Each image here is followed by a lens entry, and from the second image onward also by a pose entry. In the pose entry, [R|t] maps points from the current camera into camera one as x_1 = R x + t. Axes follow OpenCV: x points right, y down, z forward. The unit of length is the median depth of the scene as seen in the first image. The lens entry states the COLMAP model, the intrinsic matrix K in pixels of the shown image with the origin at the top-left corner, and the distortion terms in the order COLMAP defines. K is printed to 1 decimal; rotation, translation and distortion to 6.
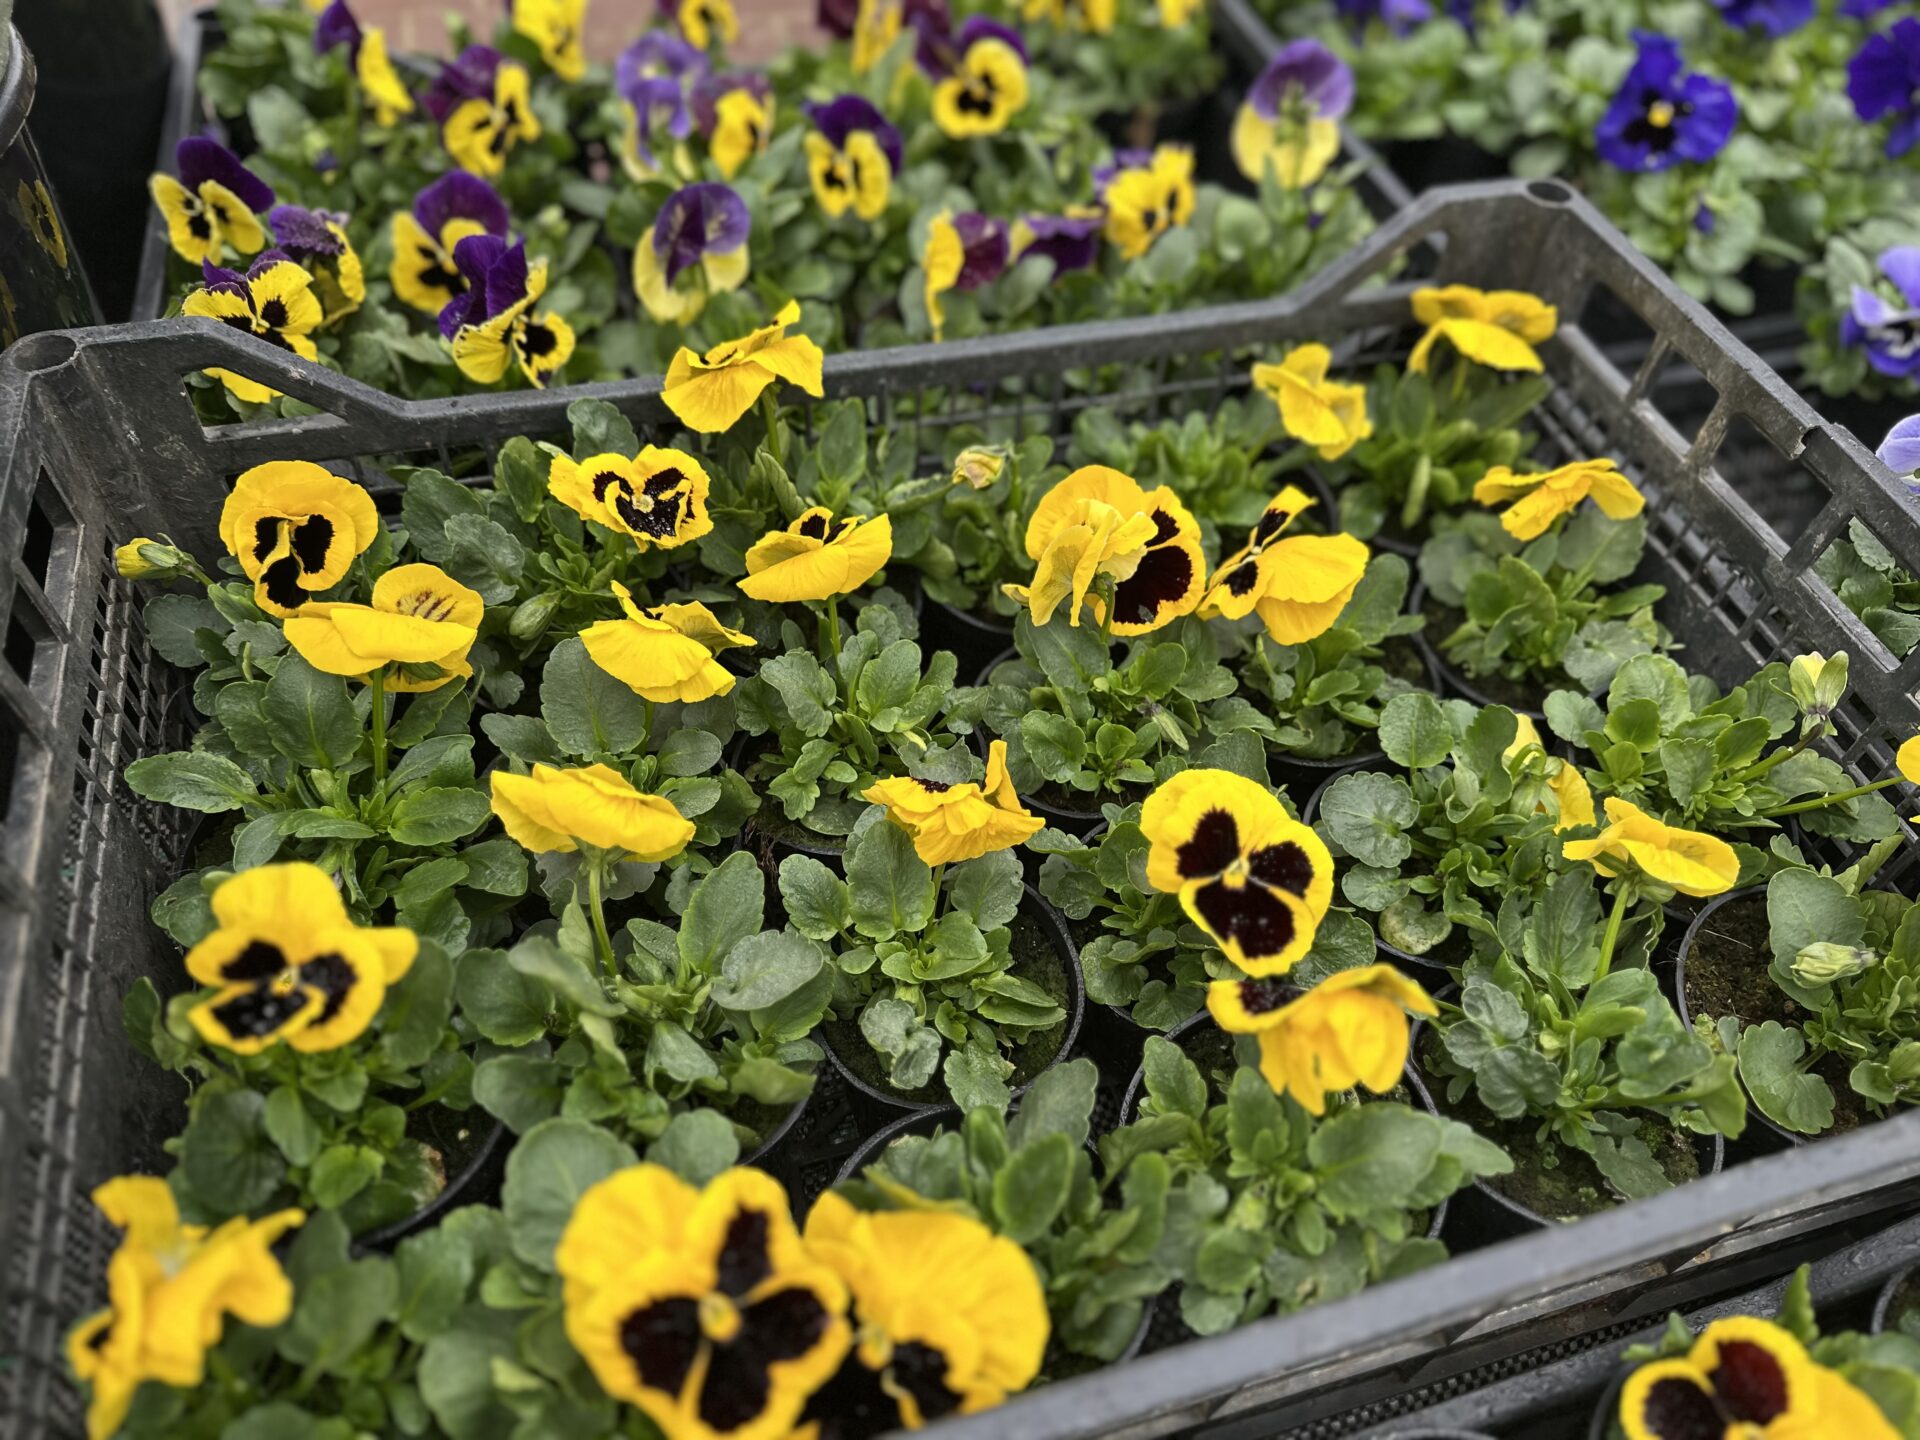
lens RADIAL K [[1400.6, 0, 960.0], [0, 1400.6, 720.0], [0, 0, 1]] dist [-0.029031, 0.035860]
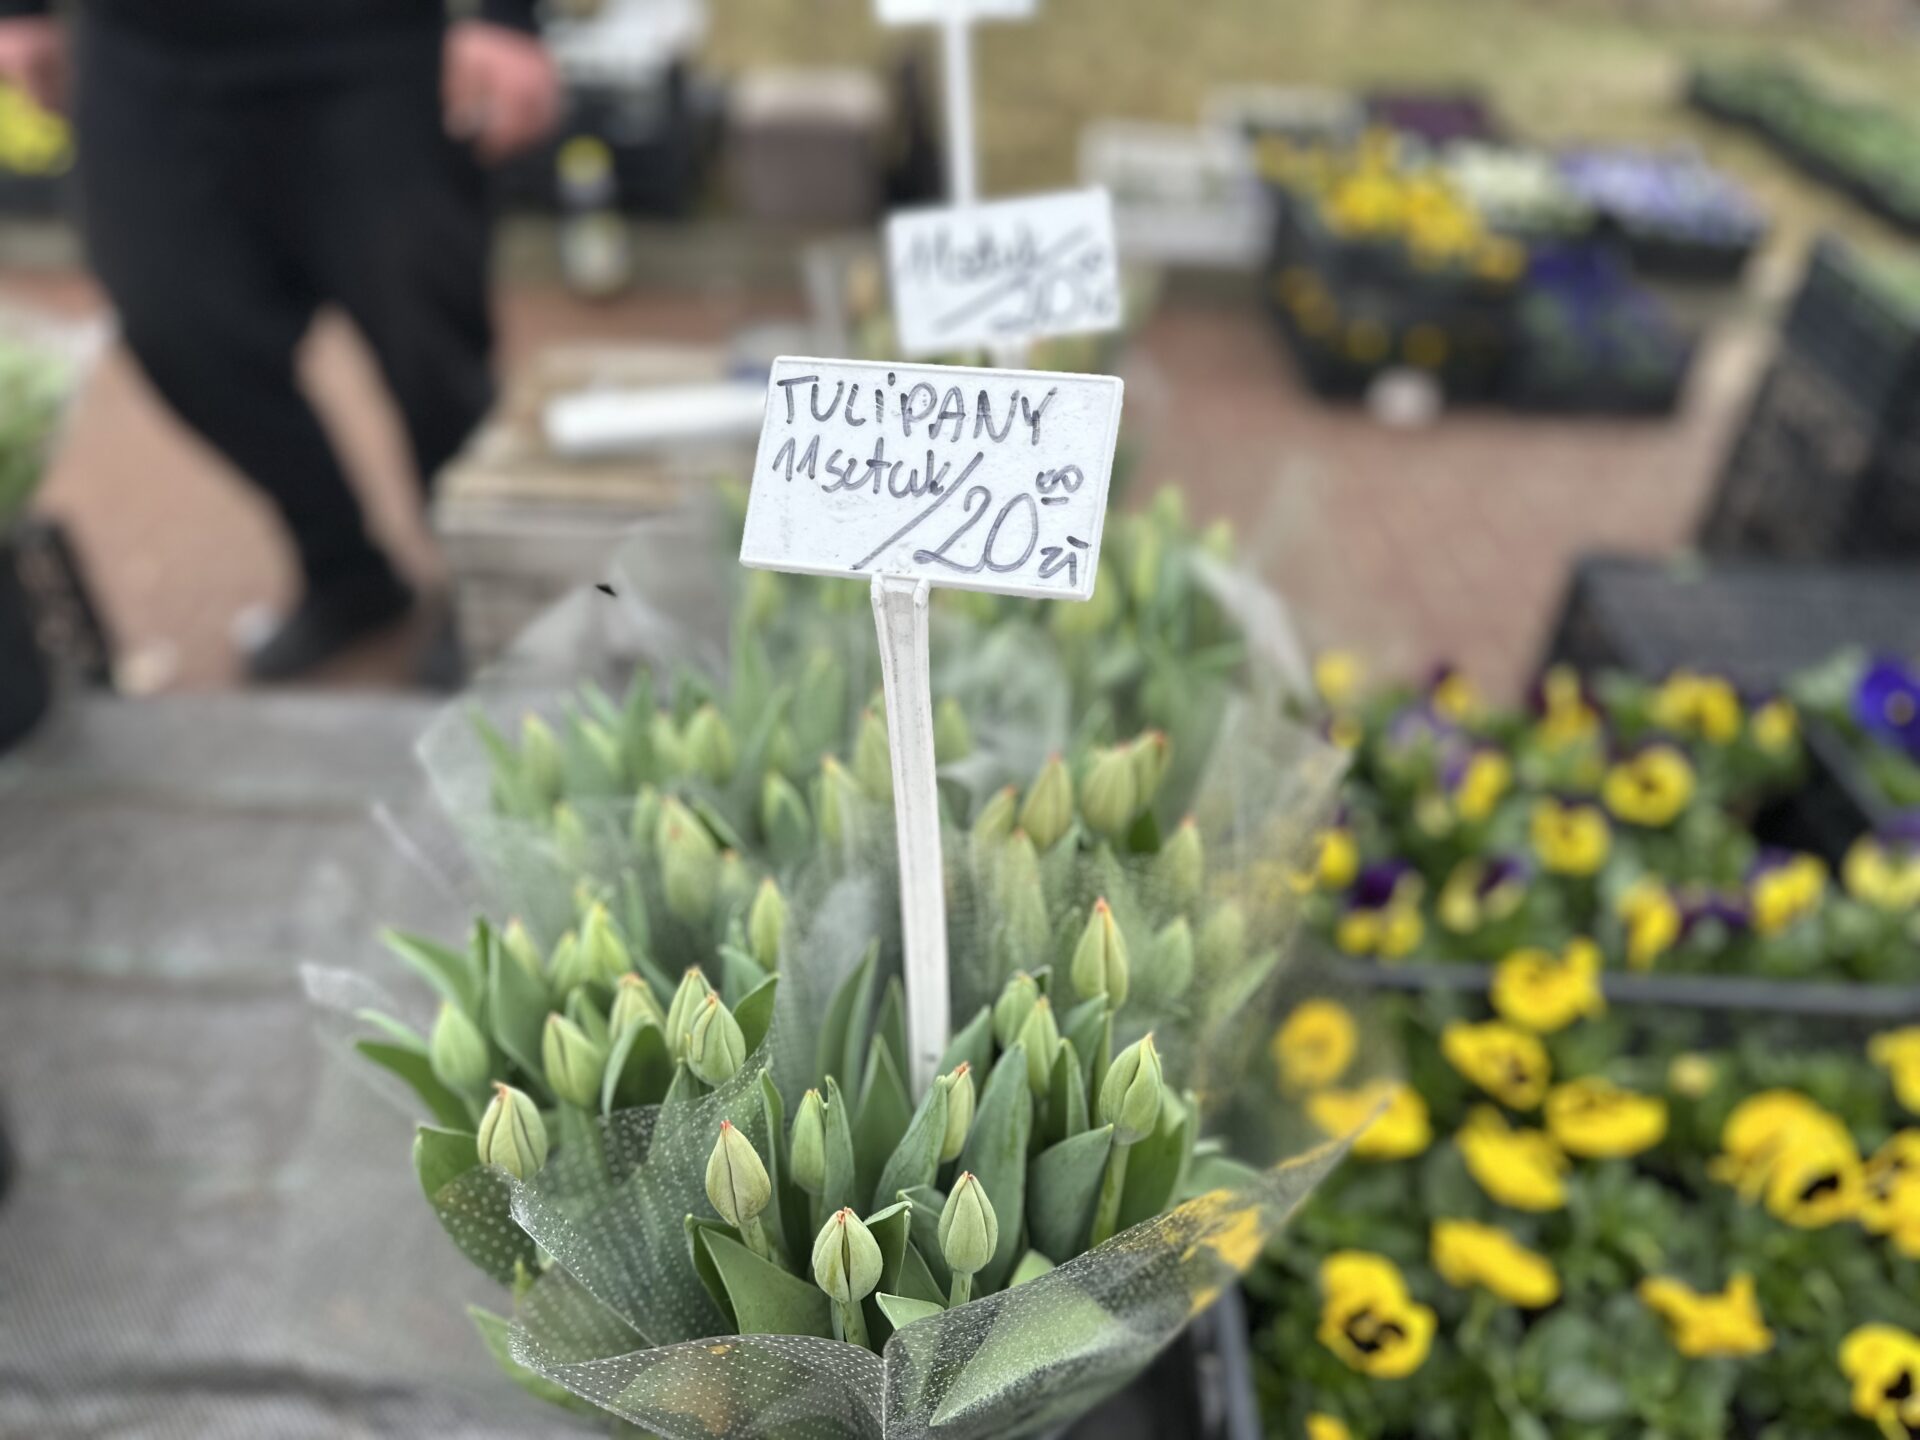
lens RADIAL K [[1369.3, 0, 957.1], [0, 1369.3, 728.6], [0, 0, 1]] dist [0.012349, -0.020911]
pose [[0.958988, 0.181869, -0.217406, -0.530673], [-0.231756, 0.944703, -0.232003, -0.008448], [0.163190, 0.272874, 0.948108, -0.702850]]
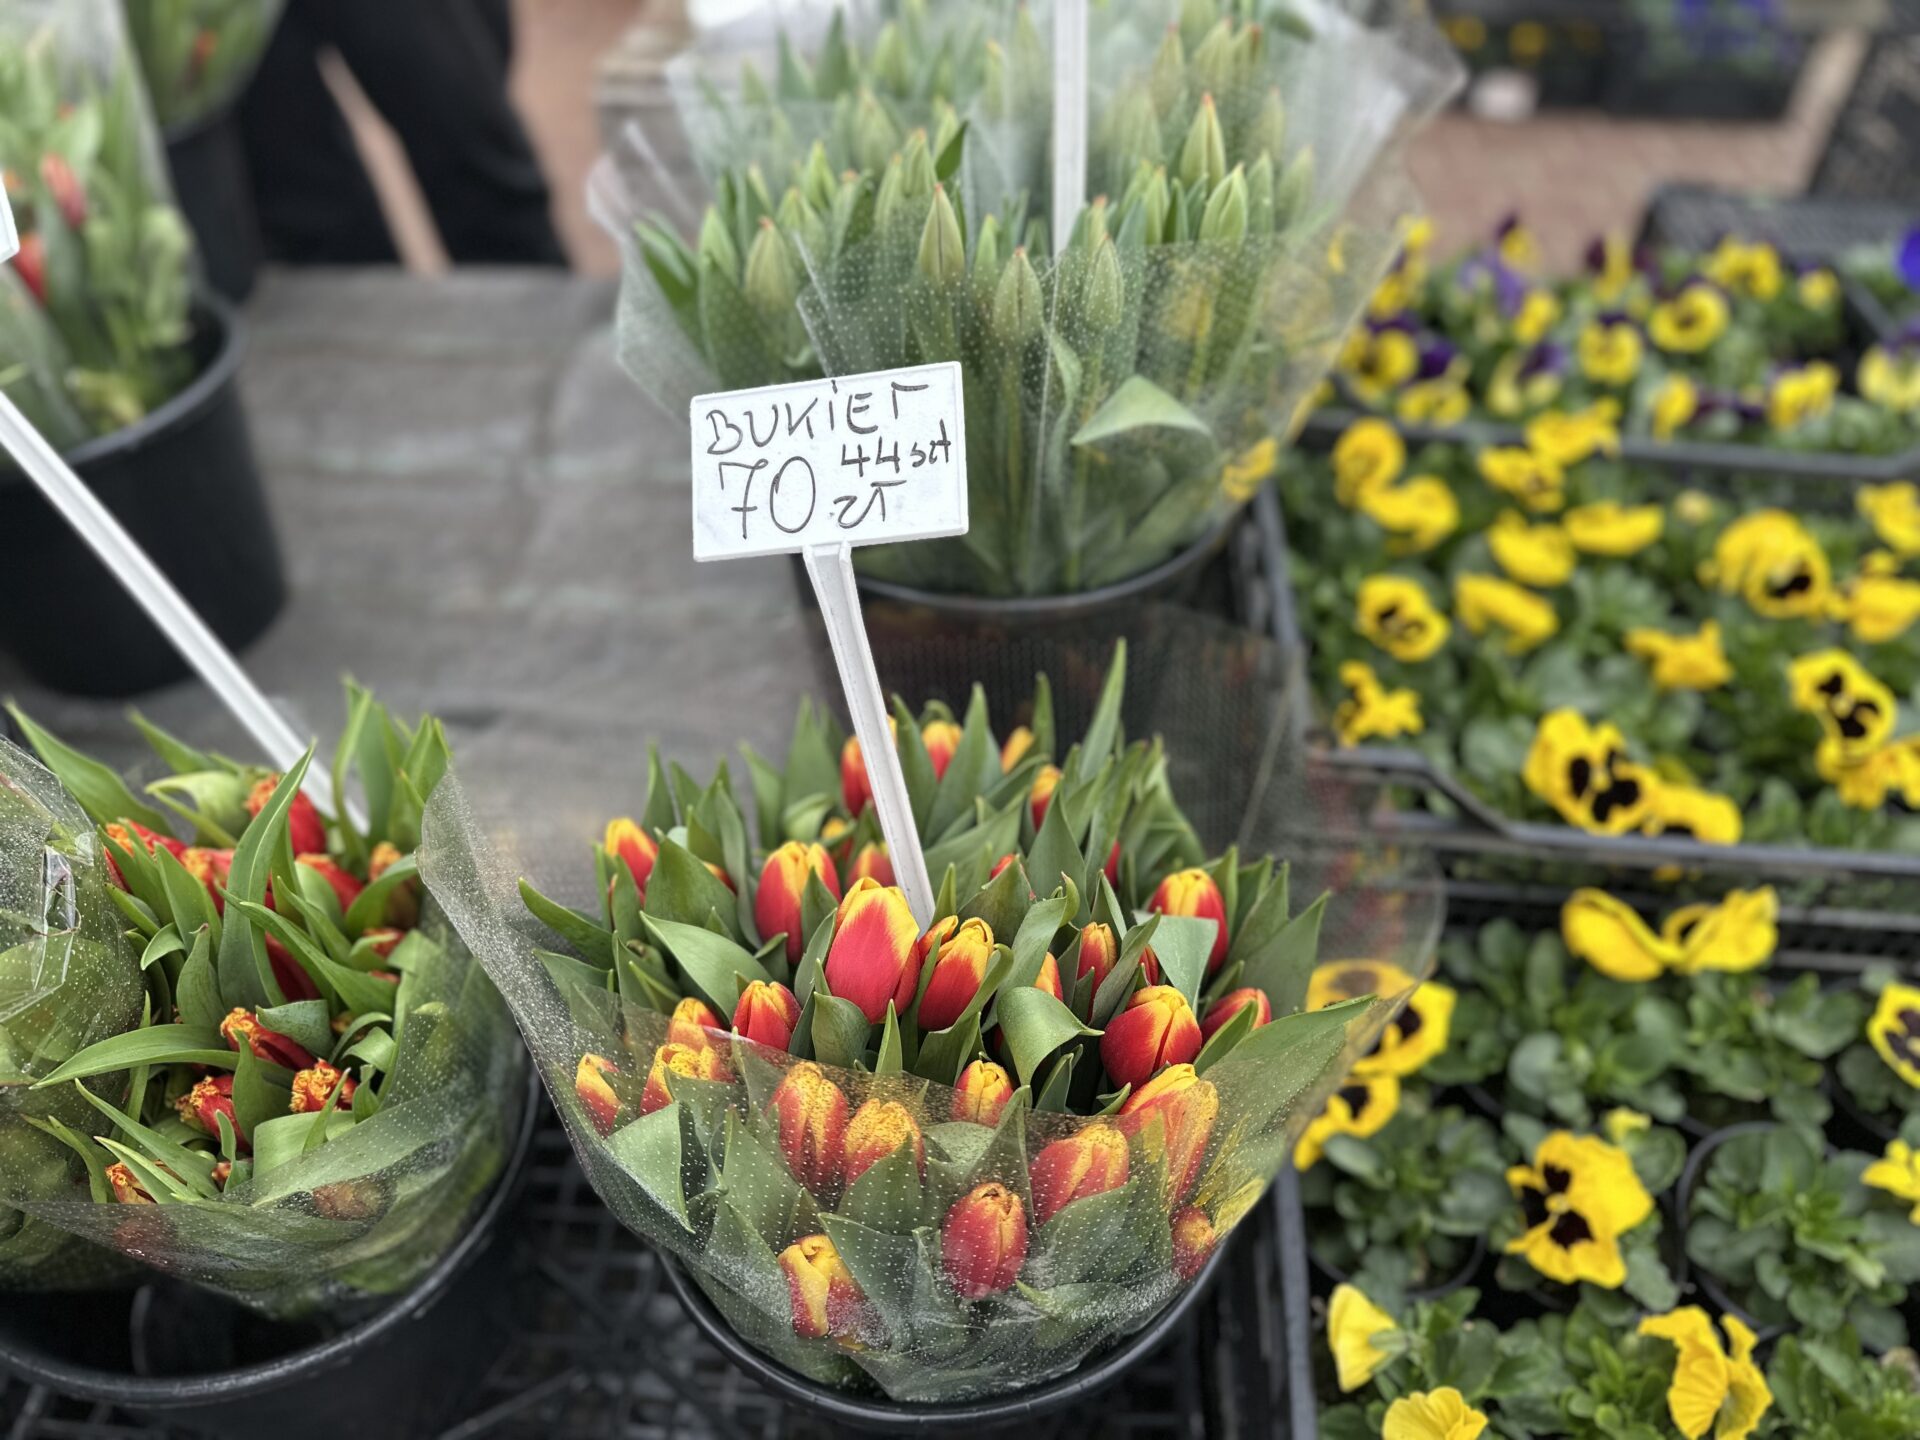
lens RADIAL K [[1369.3, 0, 957.1], [0, 1369.3, 728.6], [0, 0, 1]] dist [0.012349, -0.020911]
pose [[0.942797, 0.233292, -0.238135, -0.414768], [-0.260093, 0.961594, -0.087690, 0.516986], [0.208532, 0.144611, 0.967265, -0.913129]]
